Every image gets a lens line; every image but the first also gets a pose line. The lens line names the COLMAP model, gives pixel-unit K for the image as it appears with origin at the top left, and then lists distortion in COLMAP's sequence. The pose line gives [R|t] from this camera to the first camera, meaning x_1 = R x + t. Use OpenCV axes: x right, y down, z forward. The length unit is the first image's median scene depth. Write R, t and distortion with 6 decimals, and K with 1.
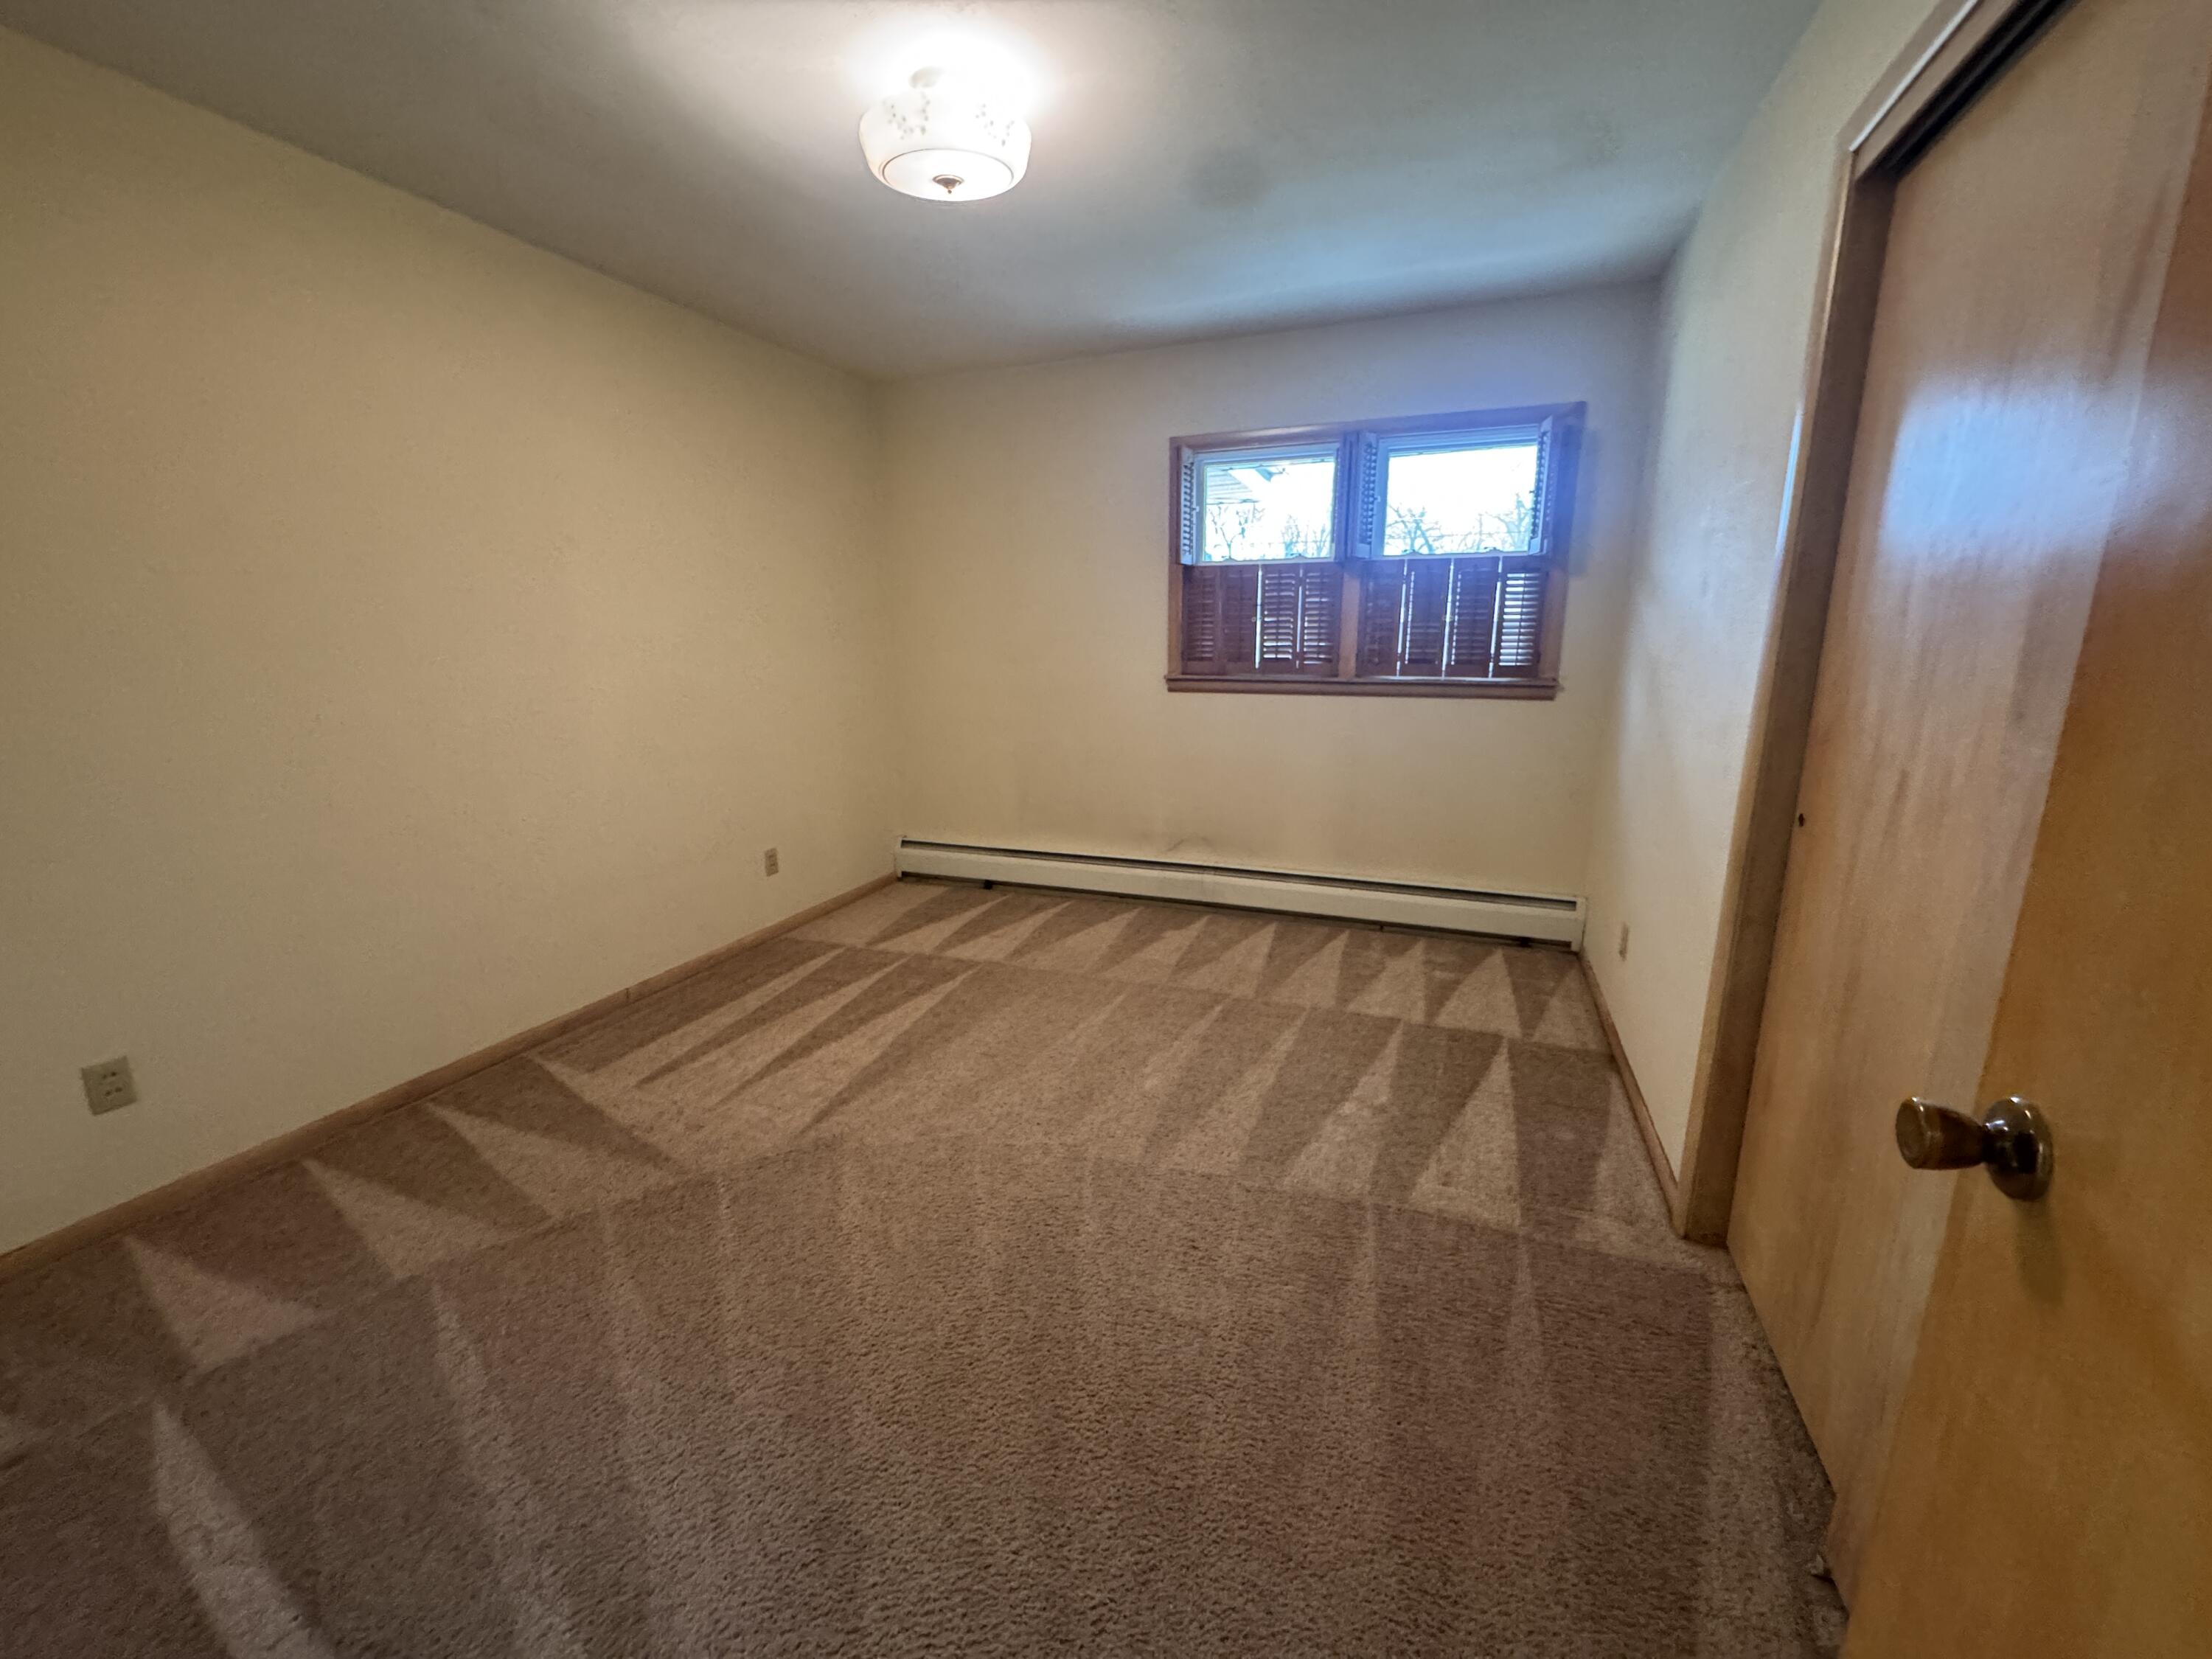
lens RADIAL K [[881.6, 0, 1106.0], [0, 881.6, 829.5], [0, 0, 1]] dist [-0.001837, 0.000385]
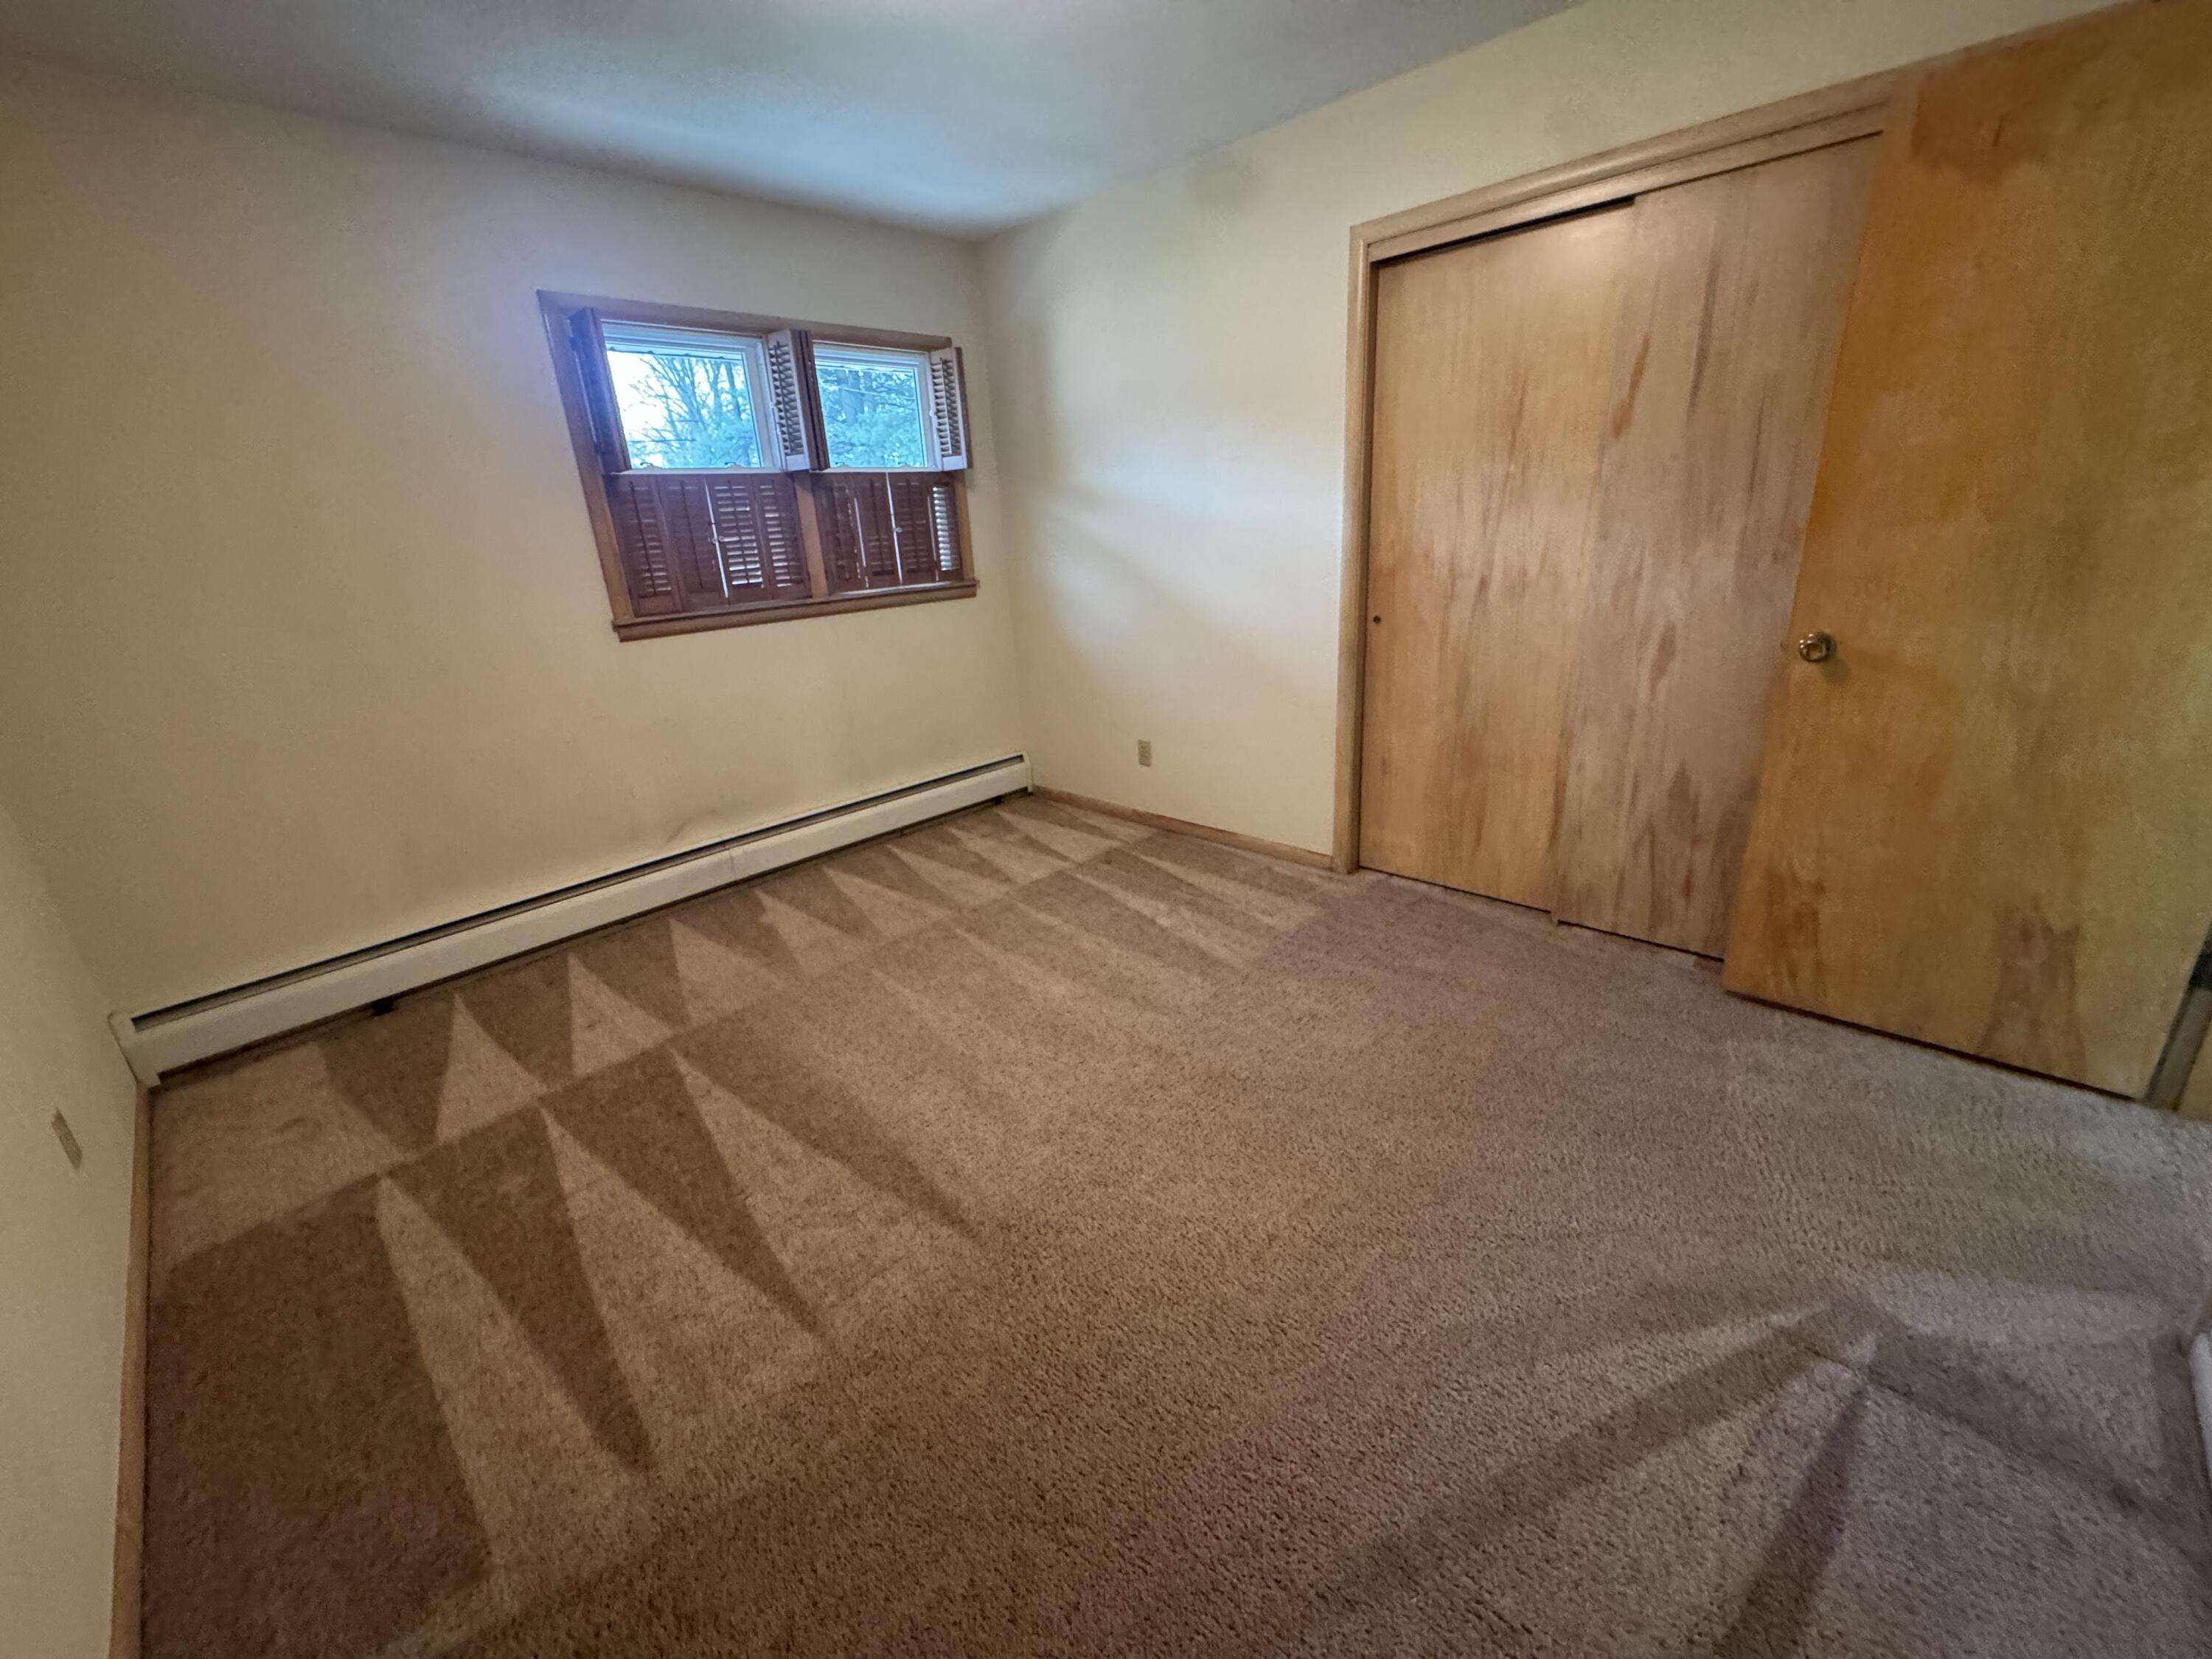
lens RADIAL K [[881.6, 0, 1106.0], [0, 881.6, 829.5], [0, 0, 1]] dist [-0.001837, 0.000385]
pose [[0.383839, -0.323471, 0.864890, -0.551726], [0.258786, 0.936784, 0.235510, -0.084745], [-0.886396, 0.133423, 0.443284, 0.346734]]
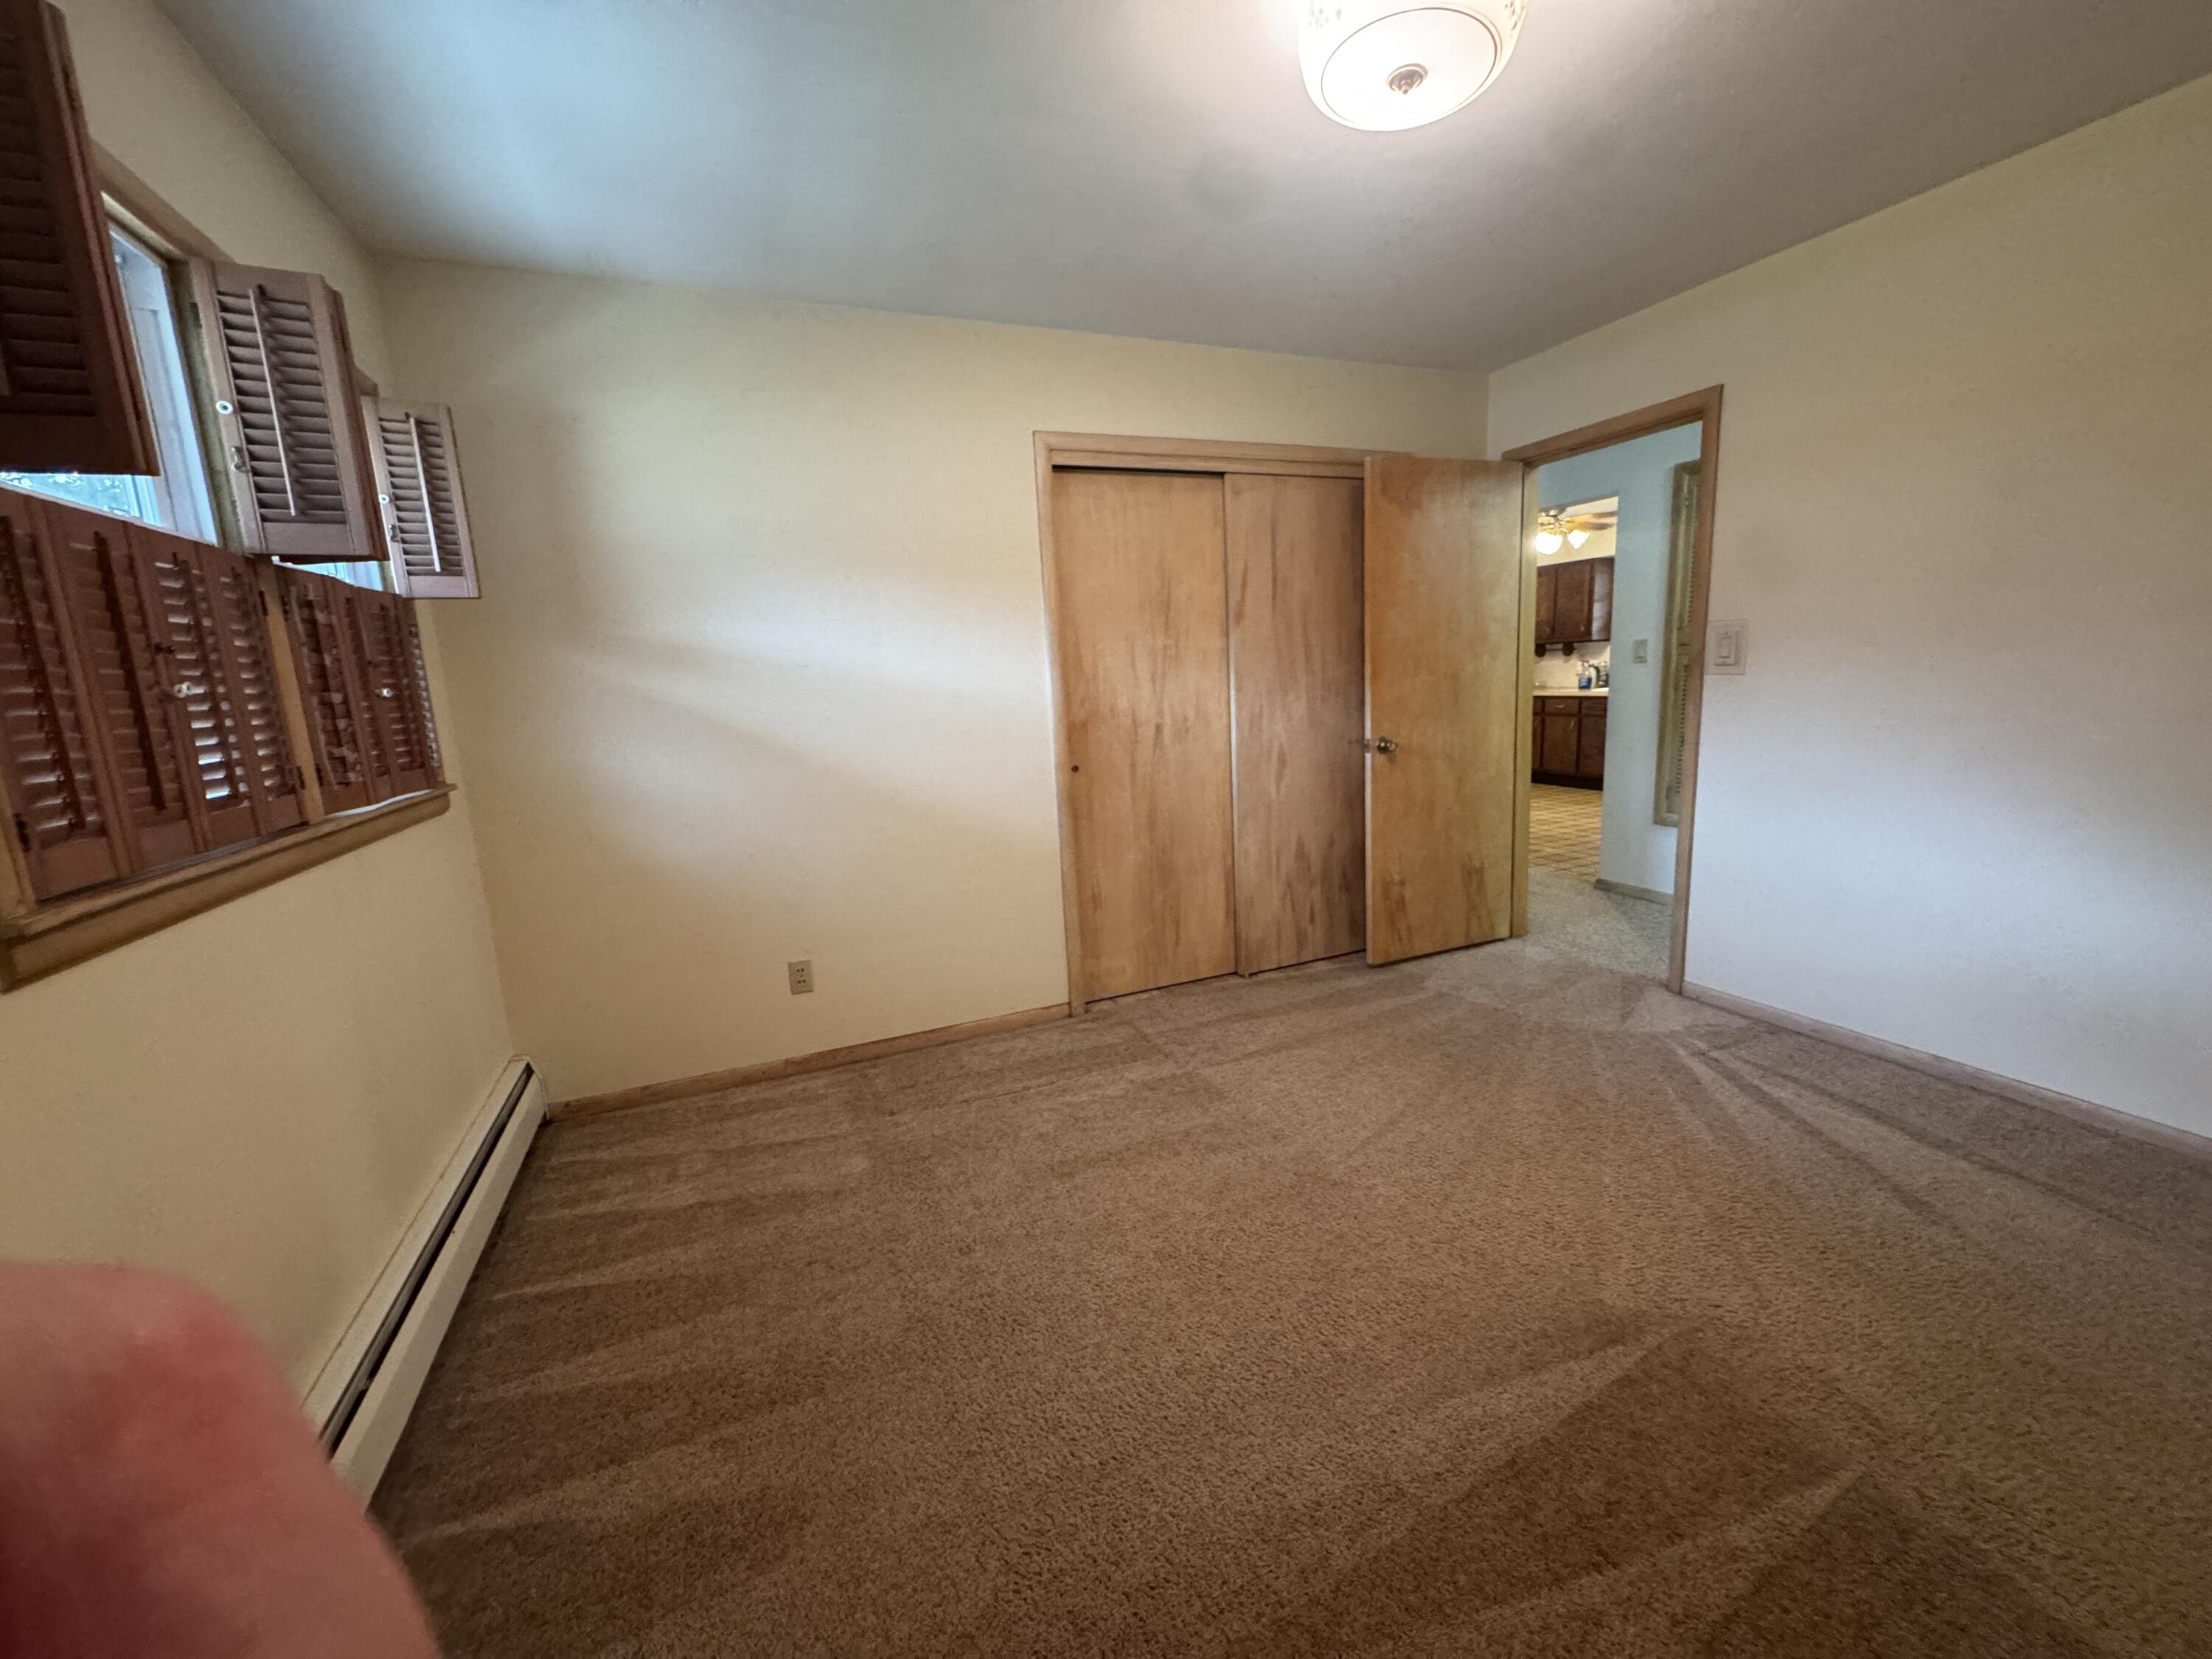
lens RADIAL K [[881.6, 0, 1106.0], [0, 881.6, 829.5], [0, 0, 1]] dist [-0.001837, 0.000385]
pose [[-0.695389, -0.084434, 0.713656, -0.333794], [0.213028, 0.924218, 0.316922, -0.236999], [-0.686333, 0.372413, -0.624705, 1.059373]]
